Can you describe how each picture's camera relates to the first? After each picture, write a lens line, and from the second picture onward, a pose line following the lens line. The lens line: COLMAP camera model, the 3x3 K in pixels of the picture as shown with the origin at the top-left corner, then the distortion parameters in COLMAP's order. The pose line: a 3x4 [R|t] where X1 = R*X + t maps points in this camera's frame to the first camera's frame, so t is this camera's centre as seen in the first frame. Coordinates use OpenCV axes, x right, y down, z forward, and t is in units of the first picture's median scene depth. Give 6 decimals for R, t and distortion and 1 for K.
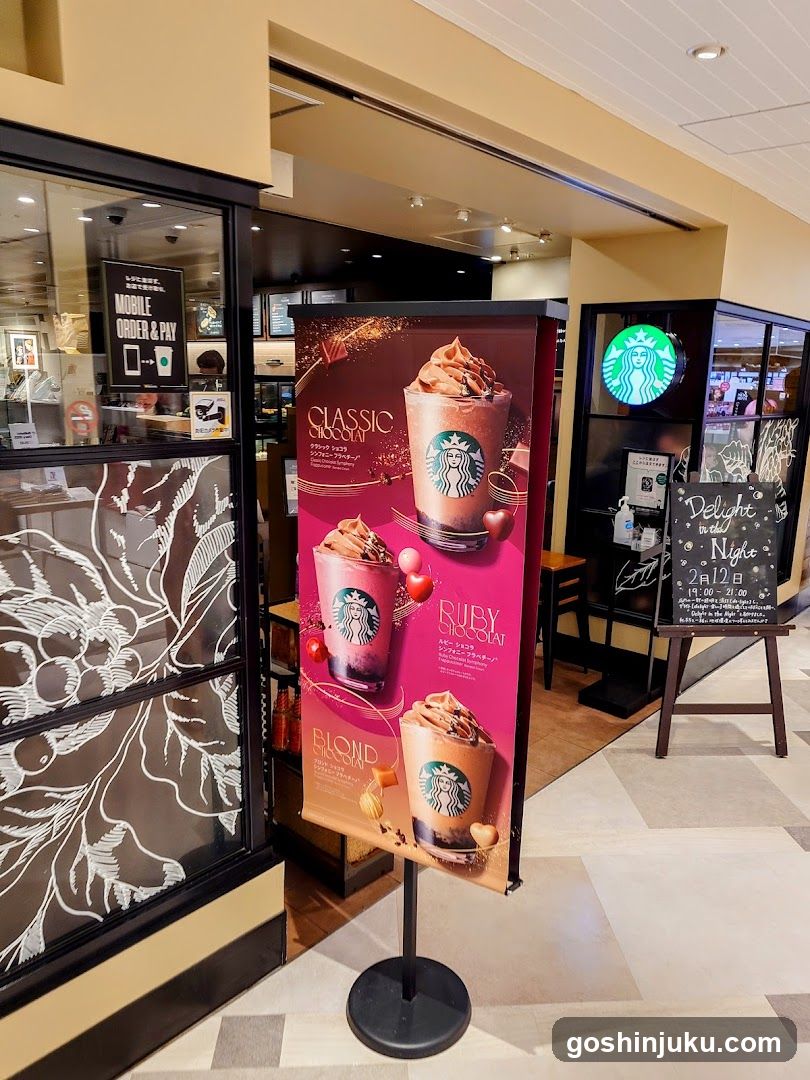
lens RADIAL K [[779.8, 0, 434.6], [0, 779.8, 576.8], [0, 0, 1]] dist [0.028990, -0.039062]
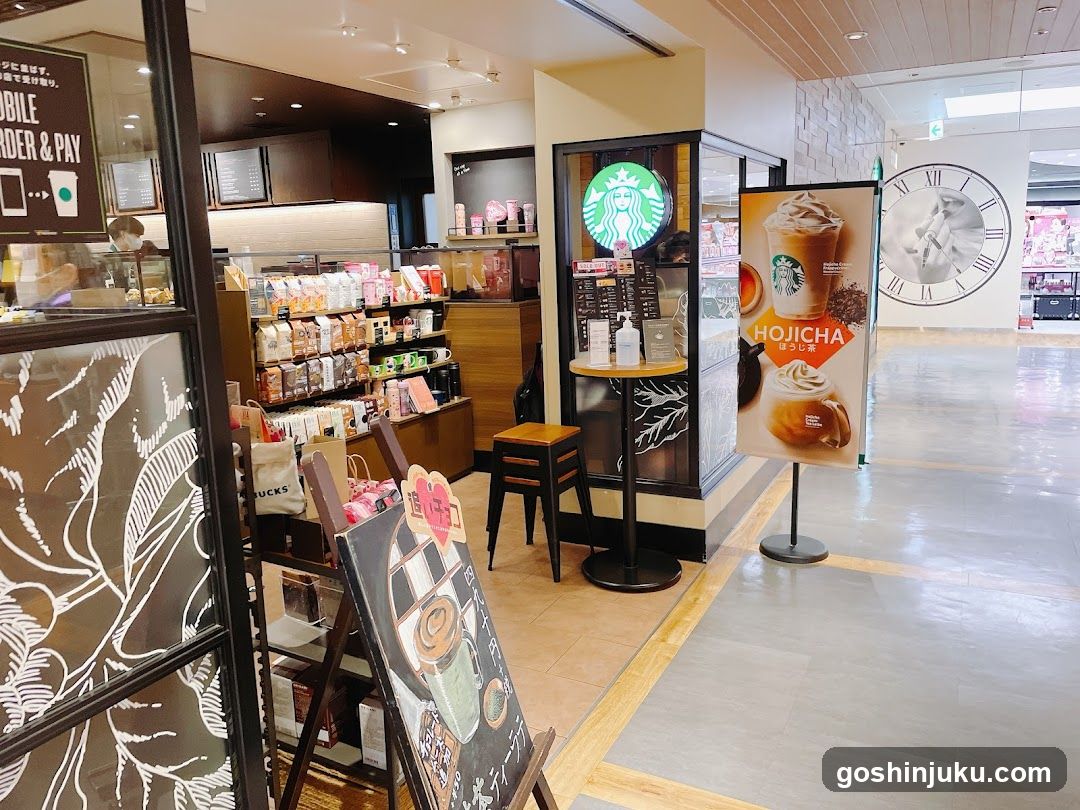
lens RADIAL K [[819.6, 0, 543.8], [0, 819.6, 410.8], [0, 0, 1]] dist [0.029625, -0.033149]
pose [[0.972672, -0.101539, 0.208804, -0.101473], [0.111999, 0.992948, -0.038862, -0.023023], [-0.203386, 0.061186, 0.977185, 0.221935]]
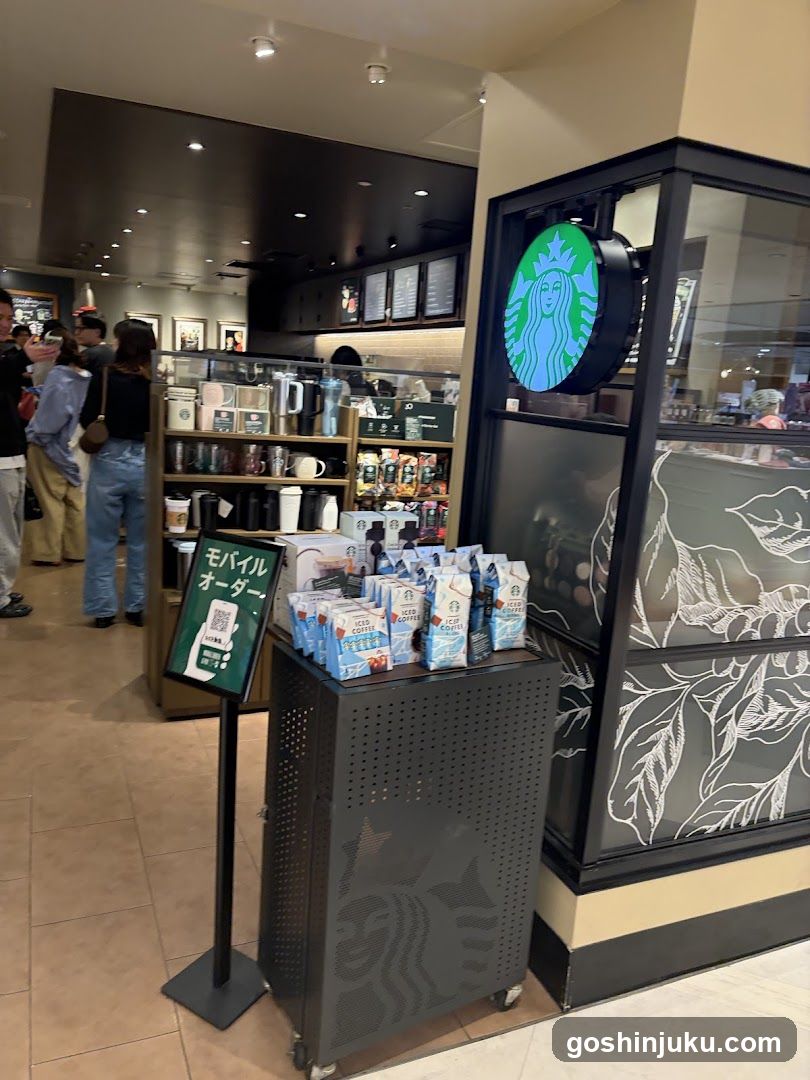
lens RADIAL K [[819.6, 0, 424.8], [0, 819.6, 574.7], [0, 0, 1]] dist [0.029625, -0.033149]
pose [[0.900309, 0.134077, -0.414085, 0.867500], [-0.151256, 0.988455, -0.008809, -0.194989], [0.408124, 0.070563, 0.910196, 1.078299]]
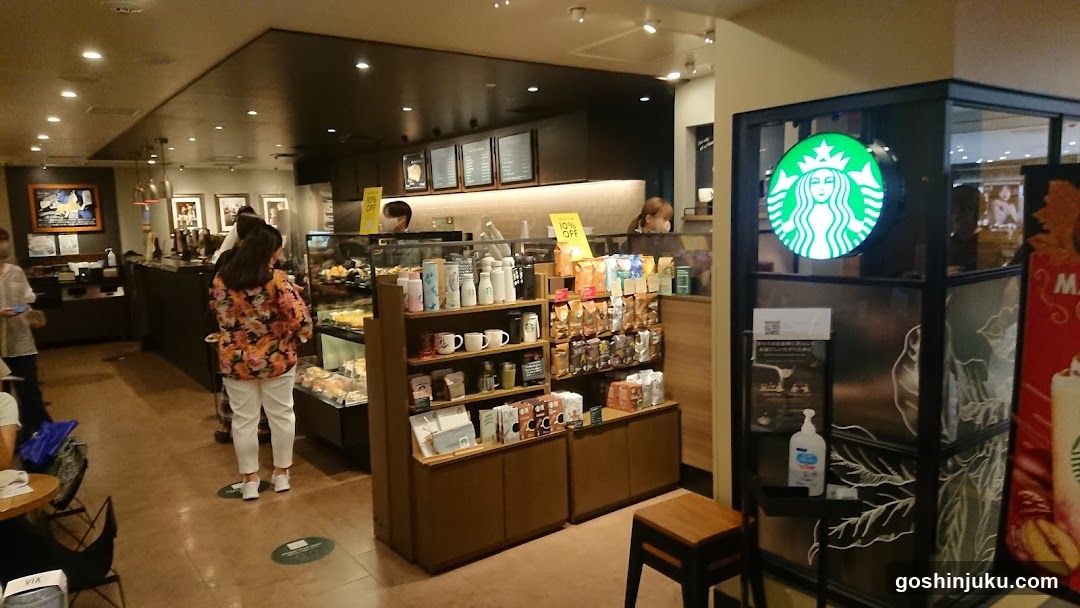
lens RADIAL K [[716.0, 0, 566.7], [0, 716.0, 312.9], [0, 0, 1]] dist [0.057877, -0.013045]
pose [[0.980219, -0.030426, -0.195563, 0.351258], [0.008020, 0.993407, -0.114357, -0.236628], [0.197753, 0.110527, 0.974001, 0.841632]]
